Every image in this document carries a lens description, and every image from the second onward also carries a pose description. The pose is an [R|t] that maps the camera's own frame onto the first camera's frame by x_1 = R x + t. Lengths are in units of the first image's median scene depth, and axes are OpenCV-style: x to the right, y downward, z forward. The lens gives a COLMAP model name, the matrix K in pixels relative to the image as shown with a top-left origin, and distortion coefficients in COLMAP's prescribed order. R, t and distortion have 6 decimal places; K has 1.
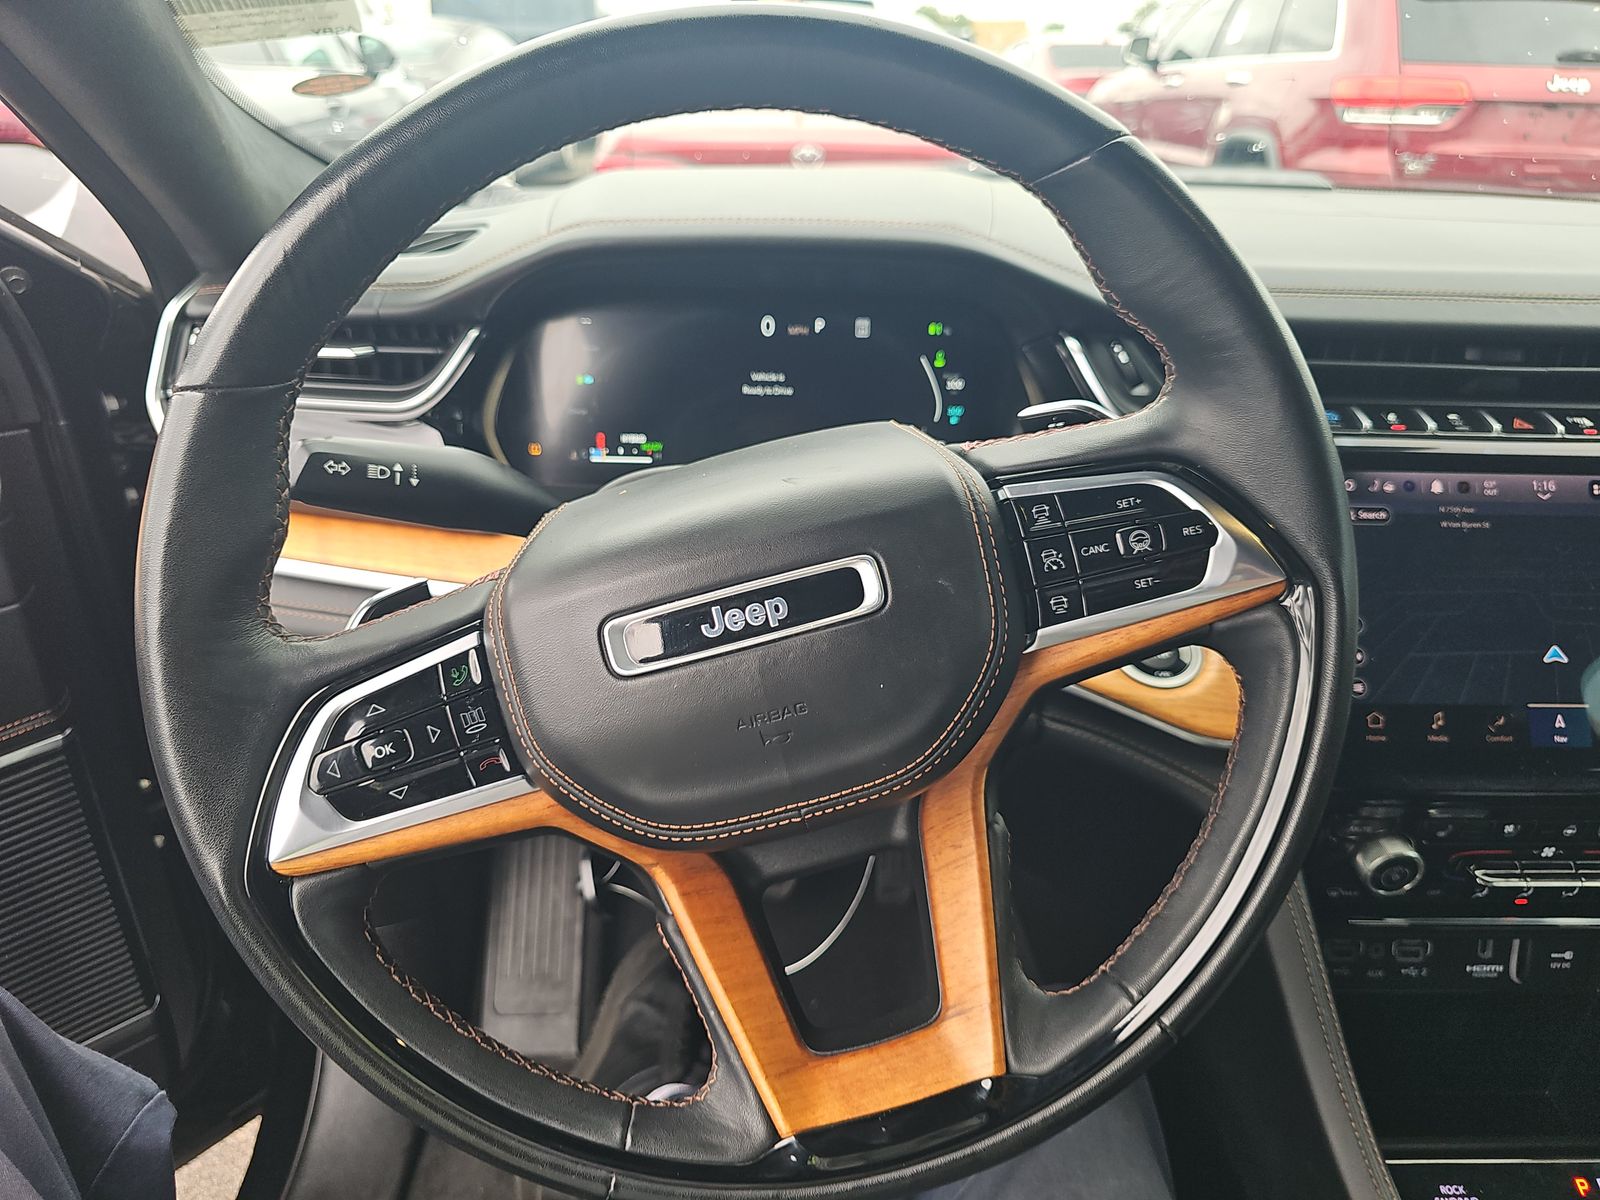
lens RADIAL K [[1046.5, 0, 801.5], [0, 1046.5, 575.1], [0, 0, 1]] dist [-0.003441, -0.001728]
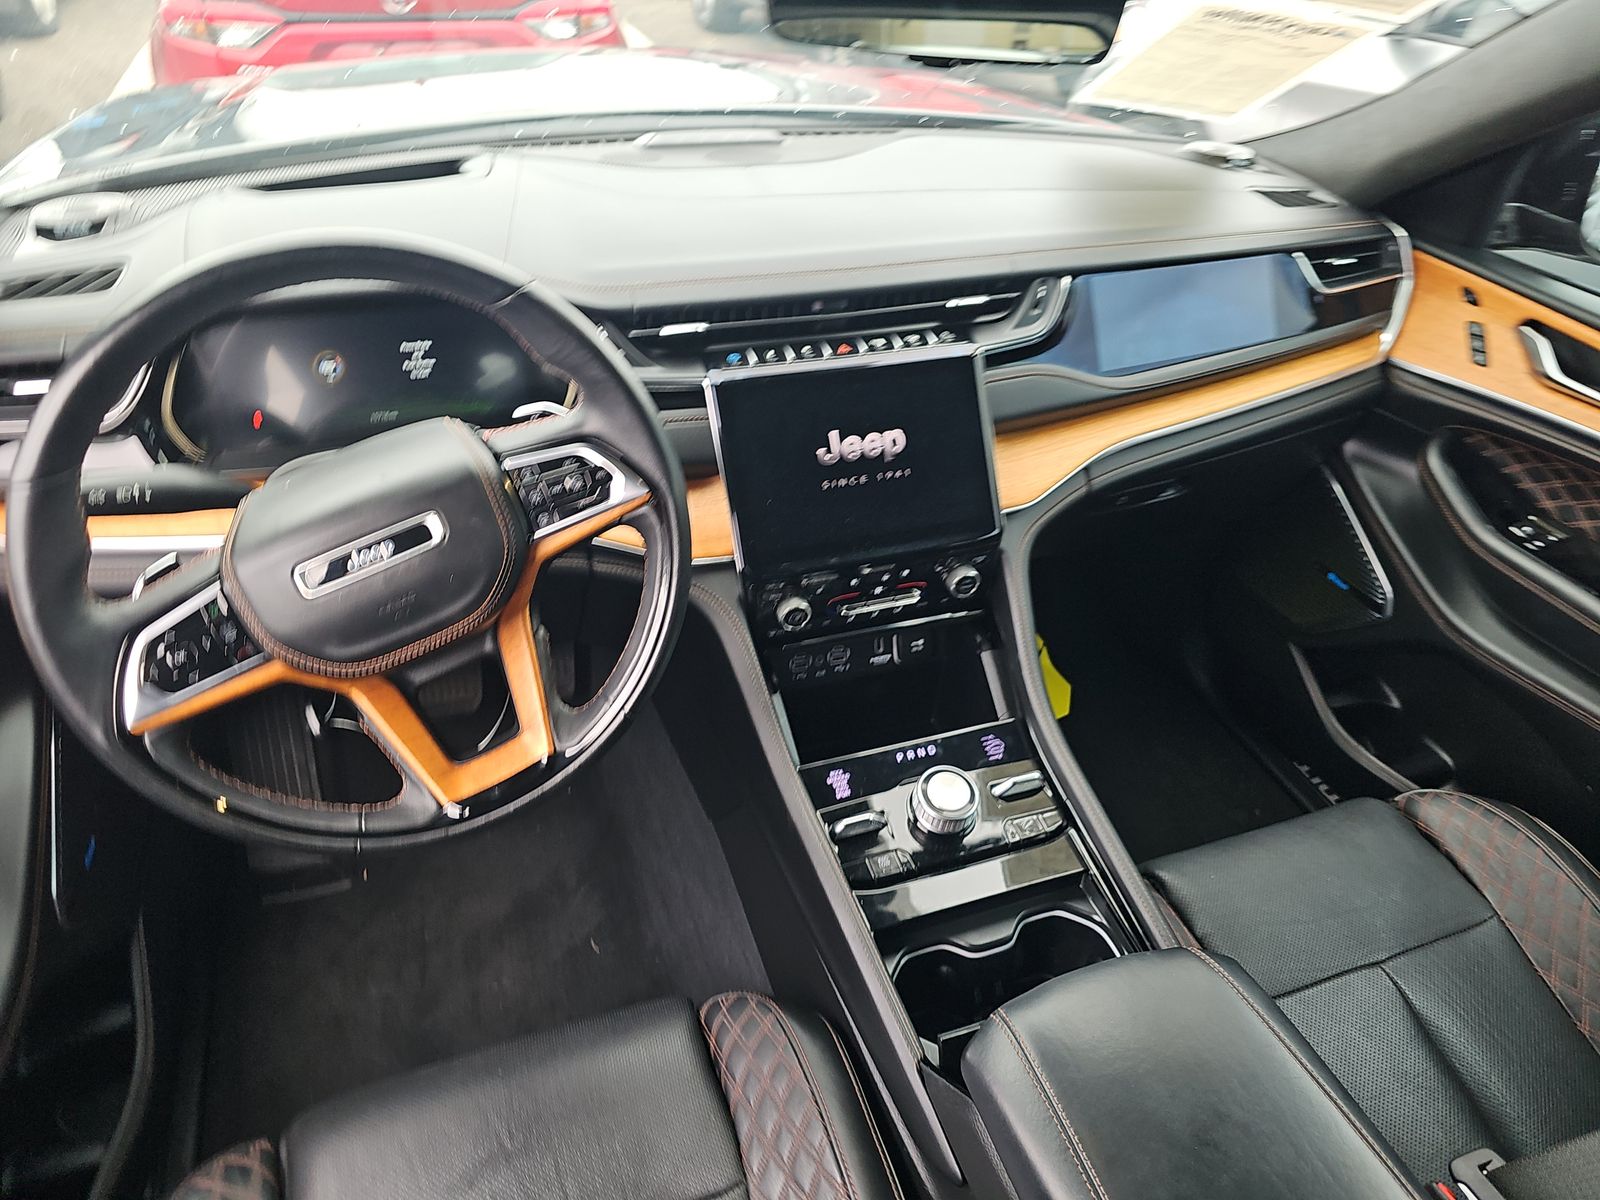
lens RADIAL K [[1046.5, 0, 801.5], [0, 1046.5, 575.1], [0, 0, 1]] dist [-0.003441, -0.001728]
pose [[0.952034, -0.168046, 0.255720, 0.188013], [0.117915, 0.972638, 0.200177, -0.200472], [-0.282361, -0.160422, 0.945800, -0.975805]]
